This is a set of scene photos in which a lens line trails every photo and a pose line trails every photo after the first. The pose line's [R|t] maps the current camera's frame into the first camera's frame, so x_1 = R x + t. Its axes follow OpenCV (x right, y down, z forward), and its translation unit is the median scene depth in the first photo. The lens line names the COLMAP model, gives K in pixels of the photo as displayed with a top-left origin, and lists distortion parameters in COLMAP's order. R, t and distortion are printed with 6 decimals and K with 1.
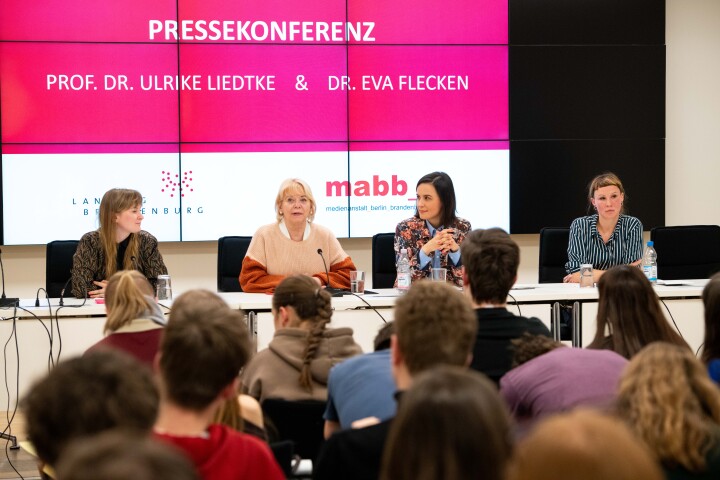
lens RADIAL K [[2088.2, 0, 360.0], [0, 2088.2, 240.0], [0, 0, 1]] dist [0.069987, 0.722038]
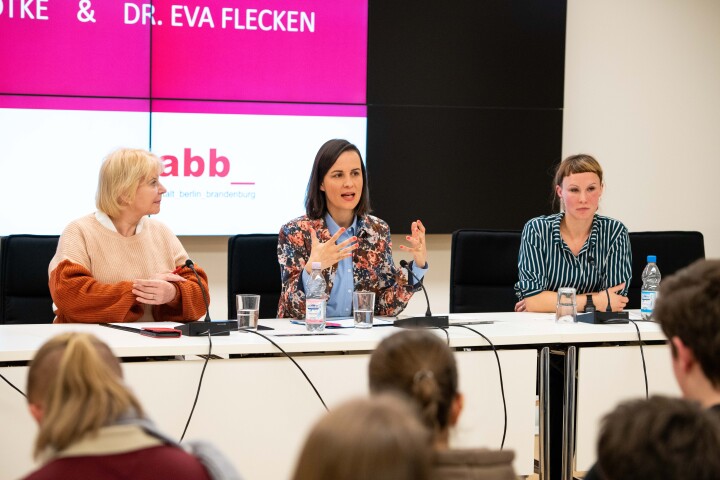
lens RADIAL K [[2227.5, 0, 360.0], [0, 2227.5, 240.0], [0, 0, 1]] dist [0.396932, 0.286599]
pose [[0.981335, 0.019706, 0.191293, -0.080779], [-0.021320, 0.999752, 0.006382, -0.005951], [-0.191120, -0.010341, 0.981512, 0.250002]]
